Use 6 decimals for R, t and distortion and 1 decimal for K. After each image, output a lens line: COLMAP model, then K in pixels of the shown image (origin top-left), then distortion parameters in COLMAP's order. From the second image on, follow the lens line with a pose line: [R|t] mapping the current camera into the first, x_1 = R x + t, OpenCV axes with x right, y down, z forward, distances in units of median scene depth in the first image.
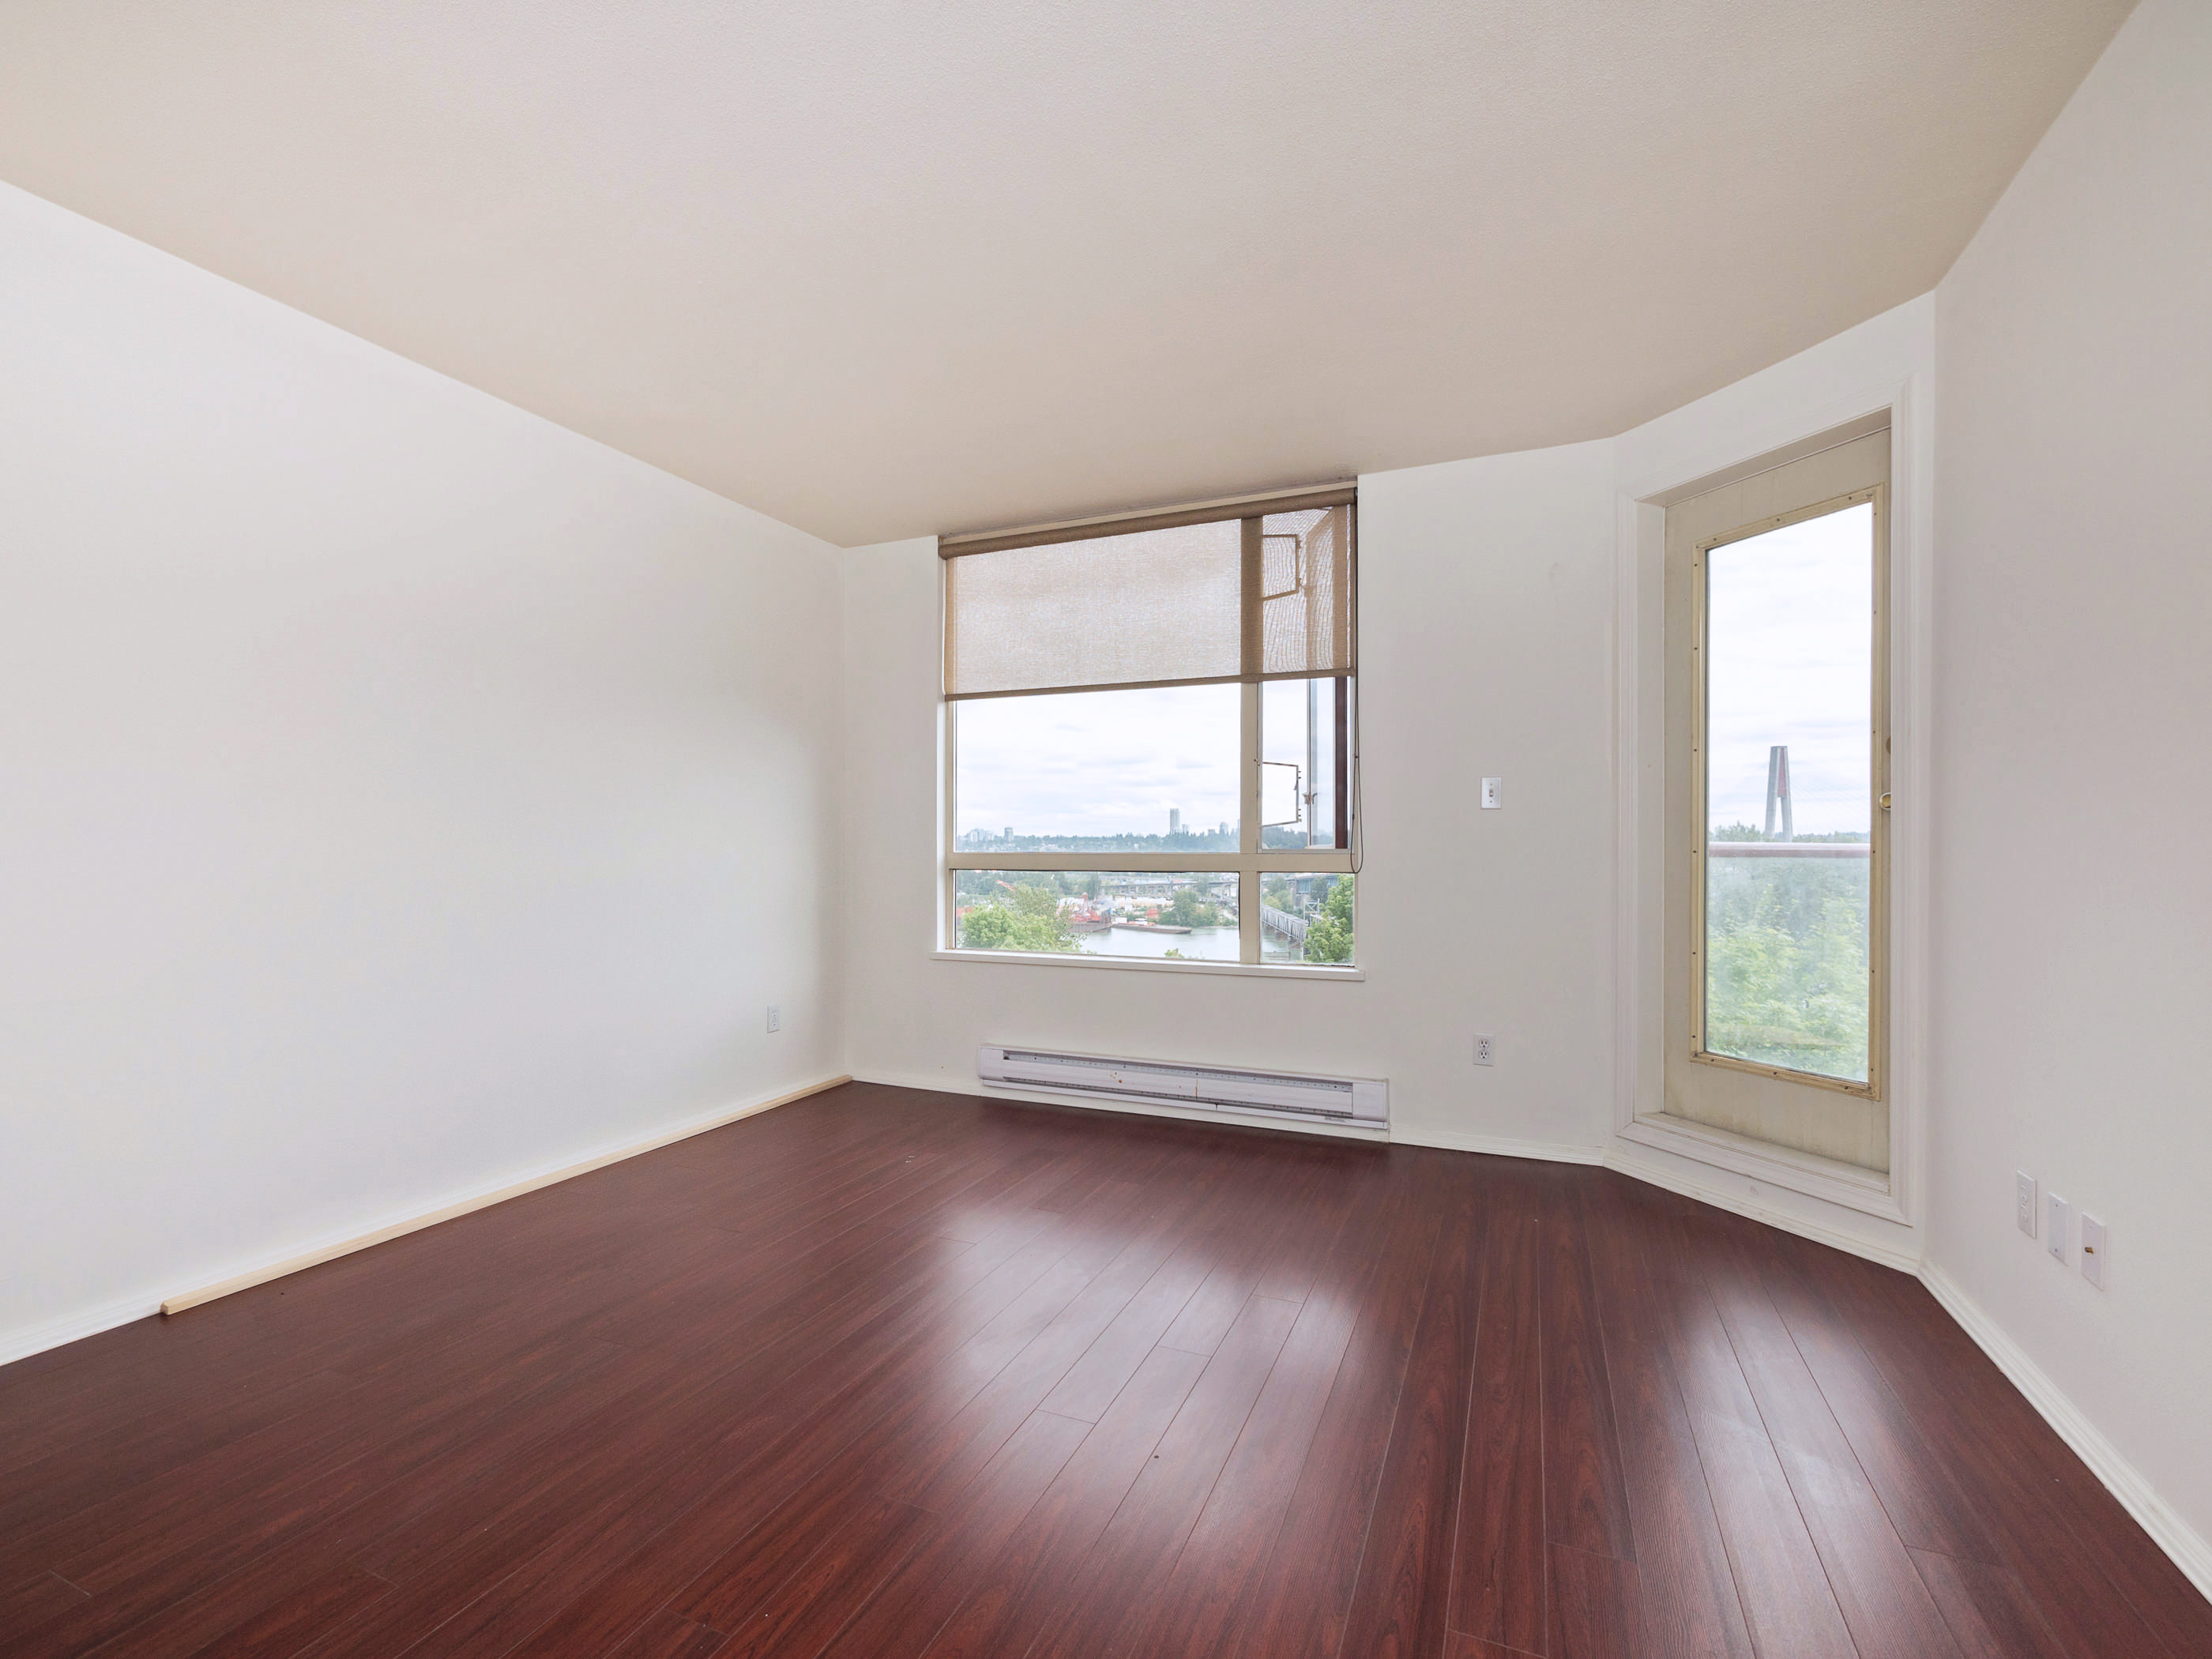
lens RADIAL K [[1008.0, 0, 1106.9], [0, 1008.0, 874.4], [0, 0, 1]] dist [-0.002317, -0.000310]
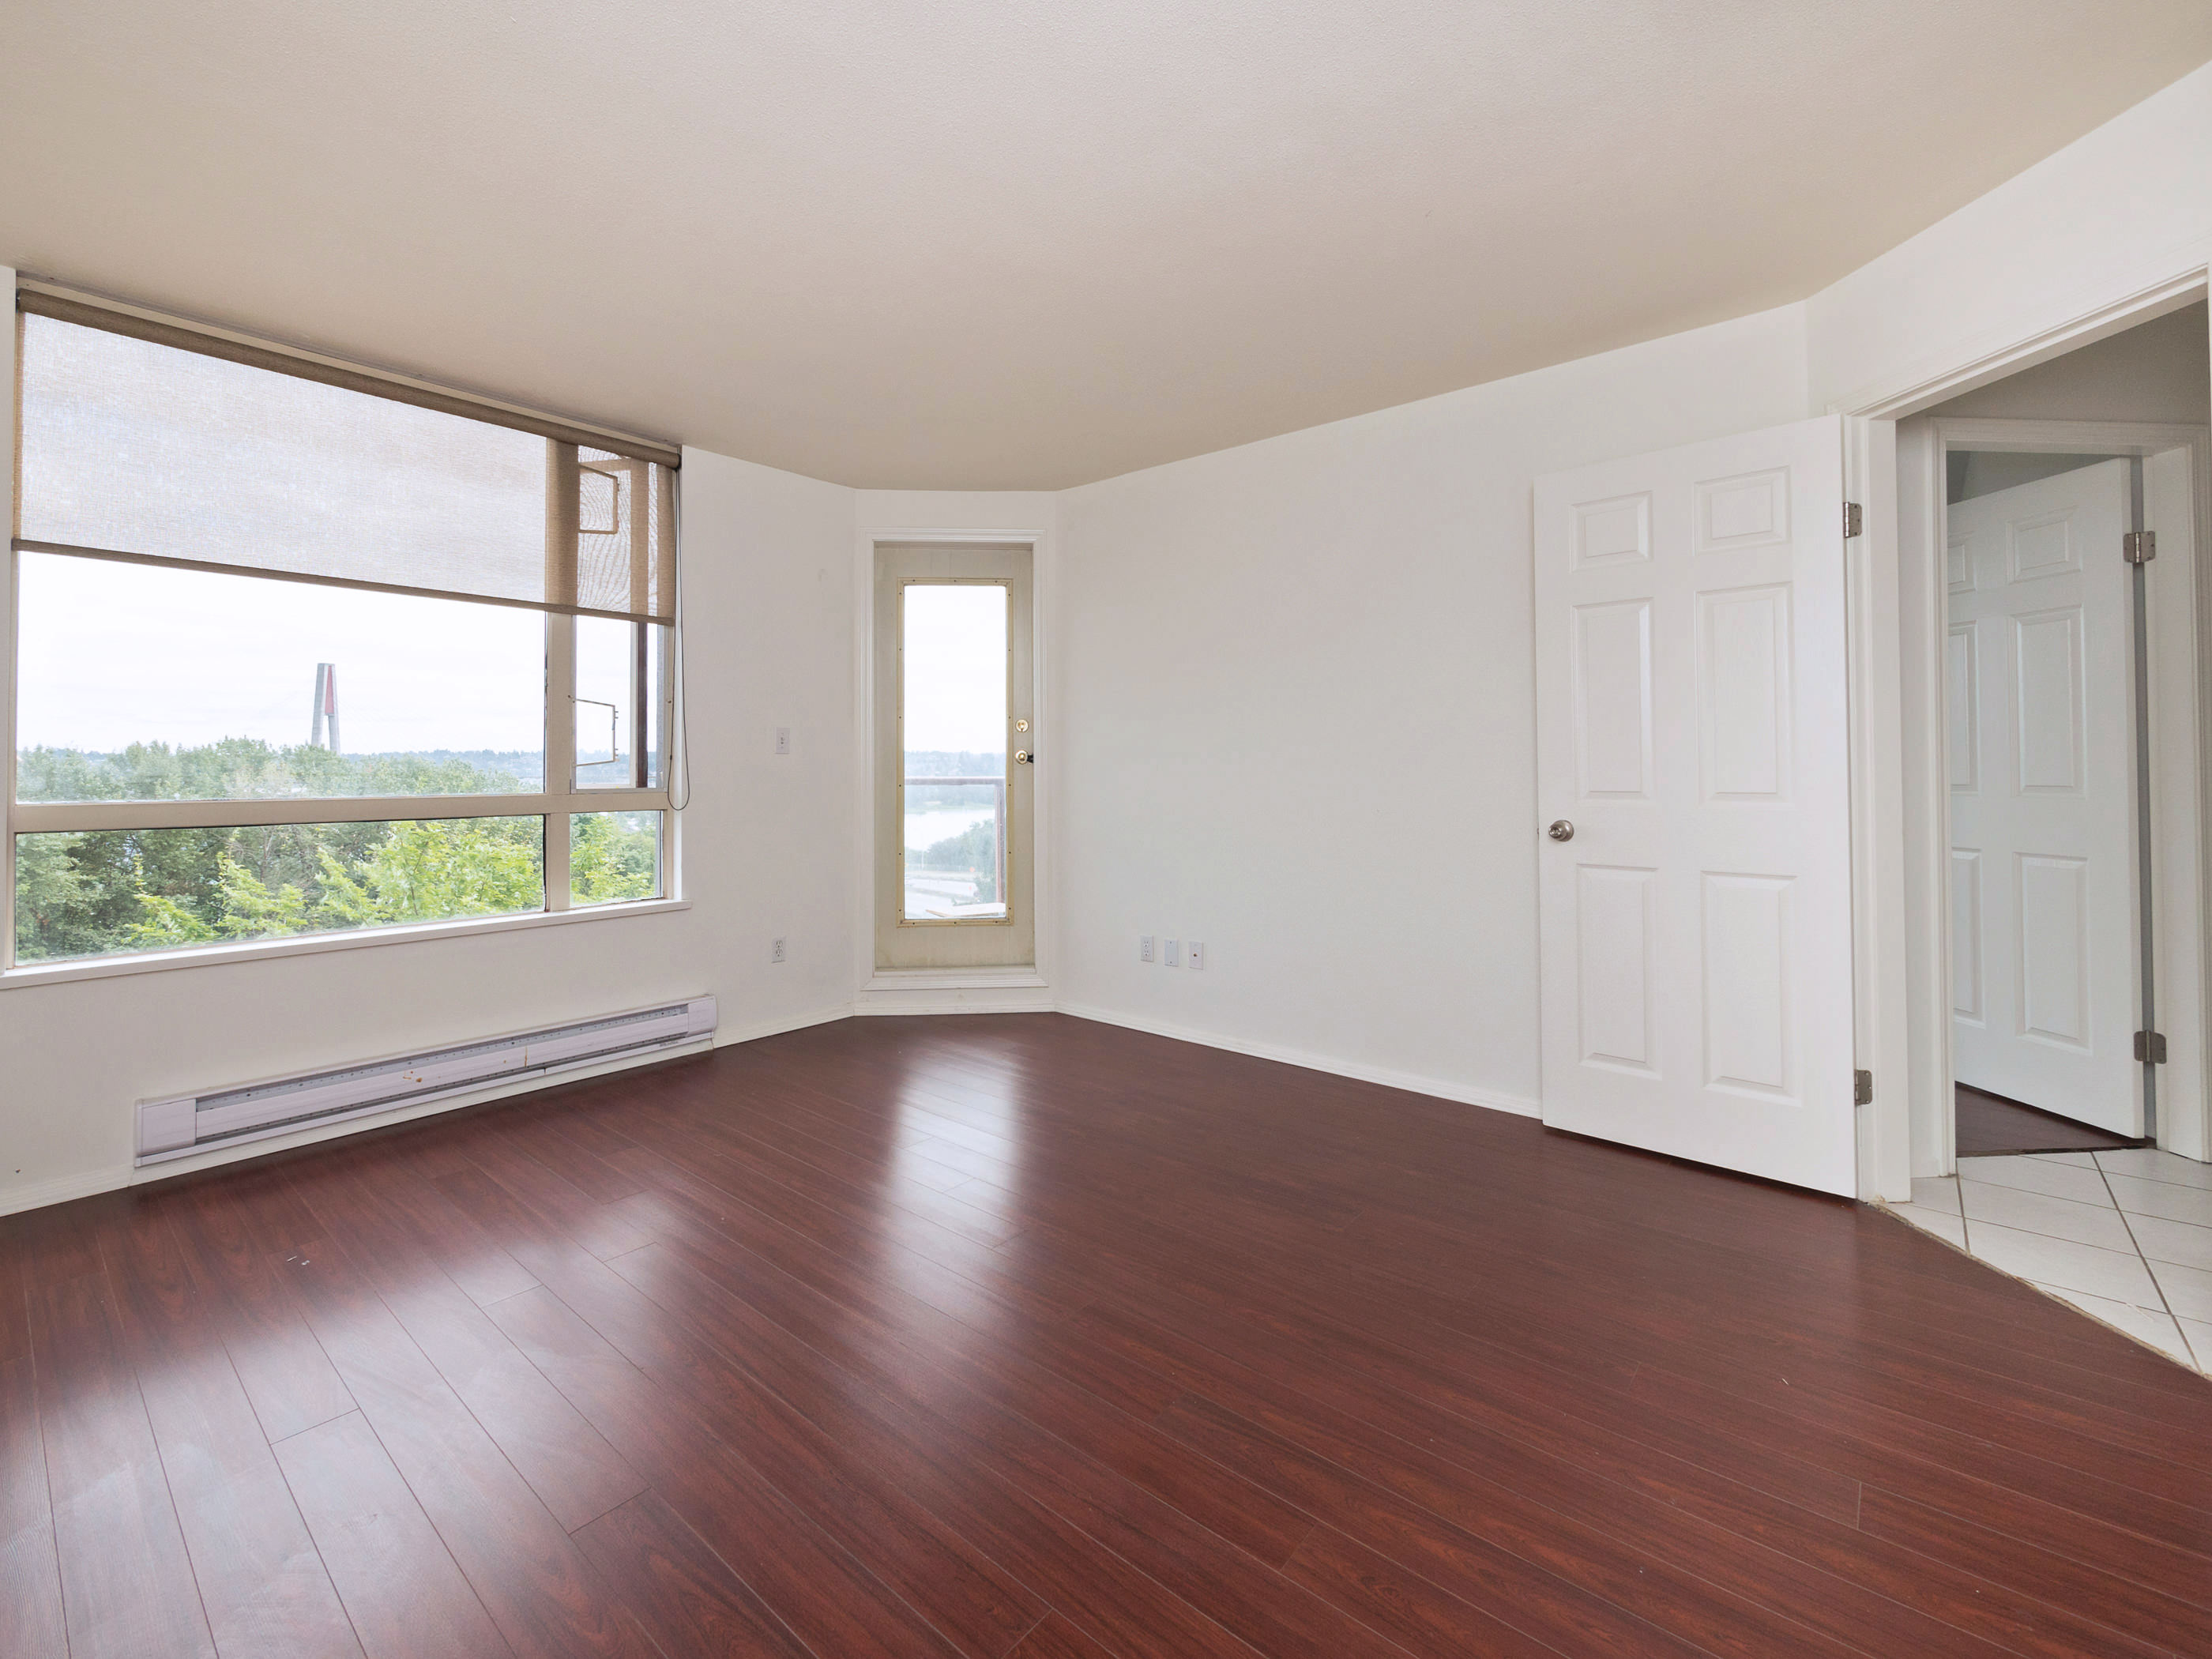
lens RADIAL K [[946.1, 0, 1117.6], [0, 946.1, 784.1], [0, 0, 1]] dist [0.001142, -0.000447]
pose [[0.285948, -0.016909, 0.958096, -0.580502], [0.025238, 0.999630, 0.010110, -0.027035], [-0.957913, 0.021290, 0.286269, 0.255283]]
